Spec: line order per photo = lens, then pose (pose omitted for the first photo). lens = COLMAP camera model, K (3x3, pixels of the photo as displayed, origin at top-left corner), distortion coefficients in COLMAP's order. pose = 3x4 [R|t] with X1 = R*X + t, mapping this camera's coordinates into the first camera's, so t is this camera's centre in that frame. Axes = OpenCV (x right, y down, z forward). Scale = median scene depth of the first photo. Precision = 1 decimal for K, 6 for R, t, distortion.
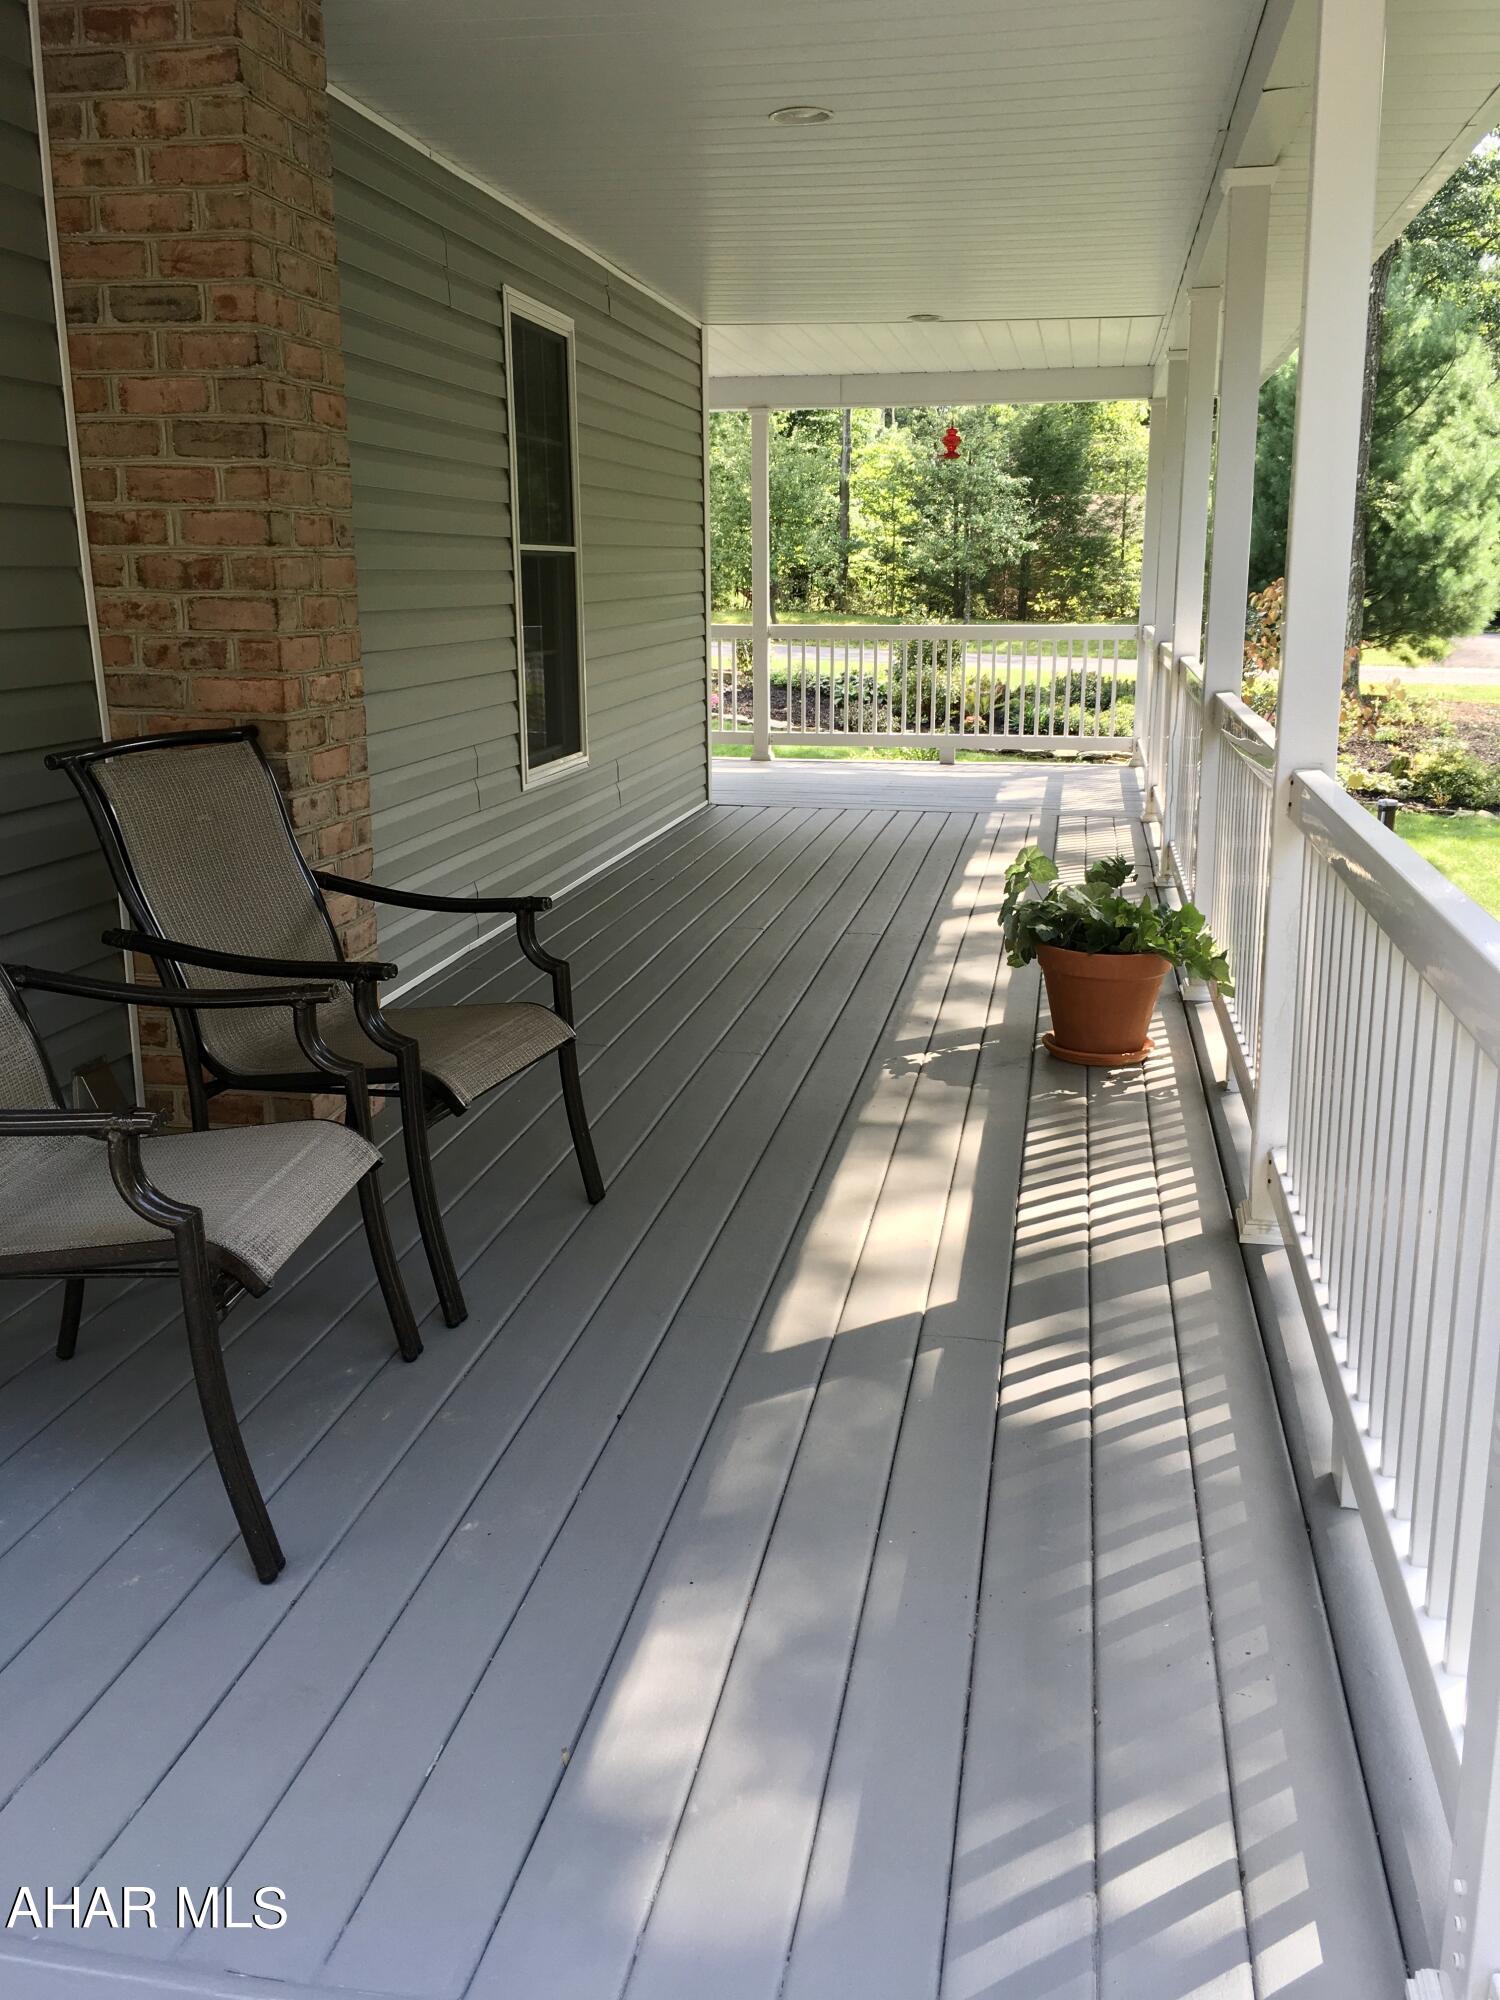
lens RADIAL K [[1674.3, 0, 742.6], [0, 1674.3, 989.8], [0, 0, 1]] dist [0.094127, -0.022097]
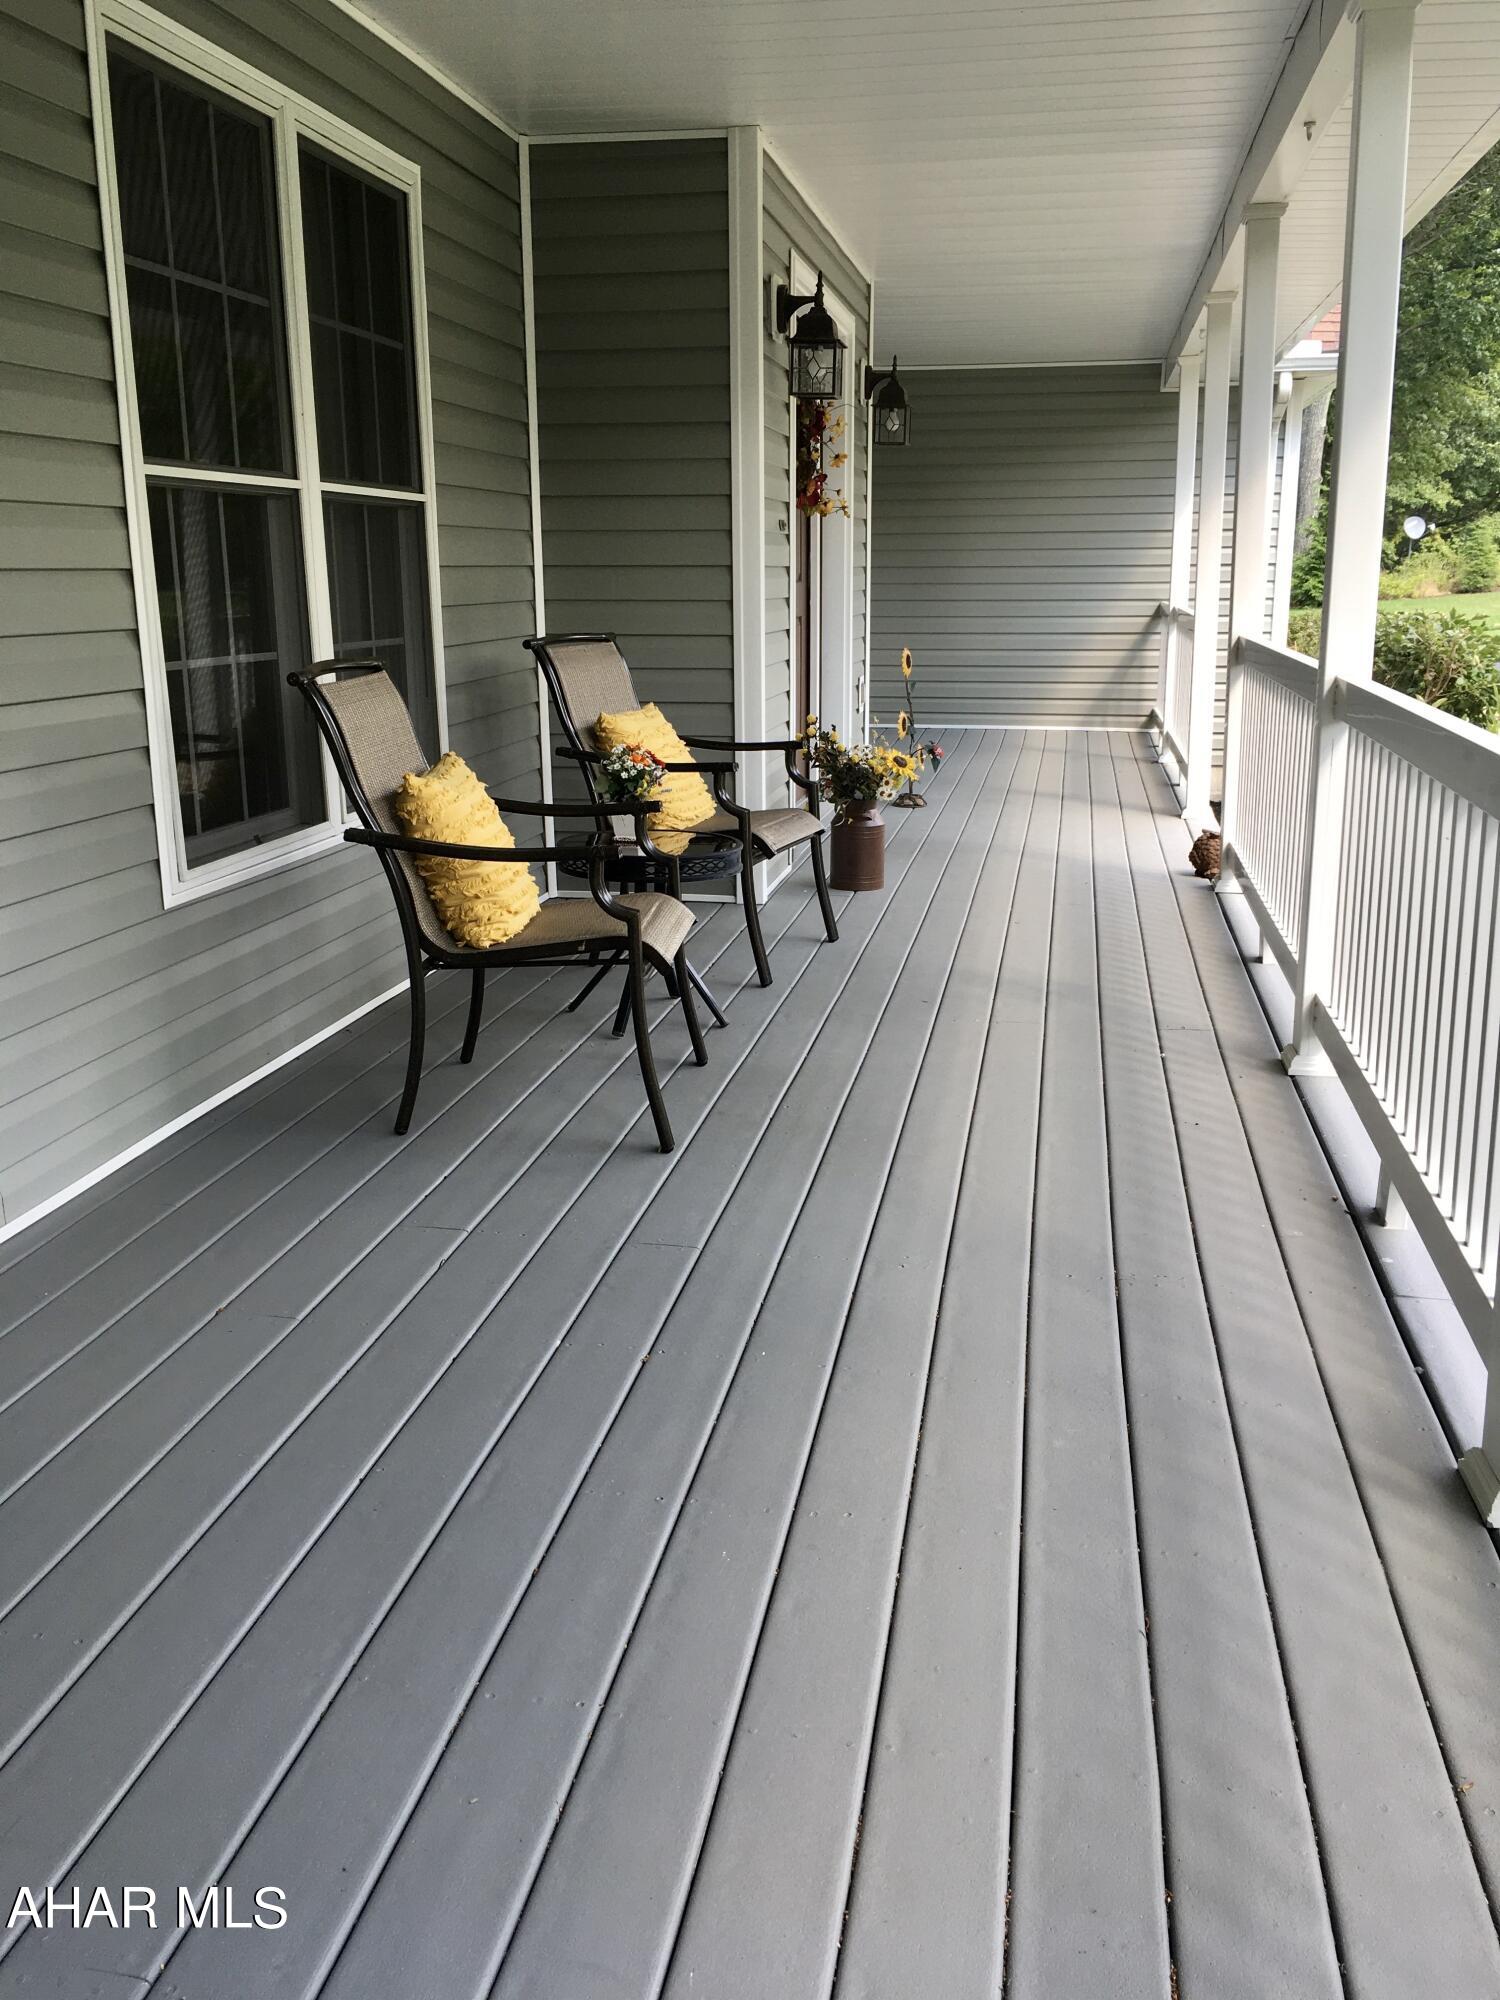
lens RADIAL K [[1674.3, 0, 760.2], [0, 1674.3, 1003.7], [0, 0, 1]] dist [0.094127, -0.022097]
pose [[0.999998, 0.001518, -0.001105, 0.063298], [-0.001498, 0.999836, 0.018042, -0.091246], [0.001132, -0.018040, 0.999837, 0.410368]]
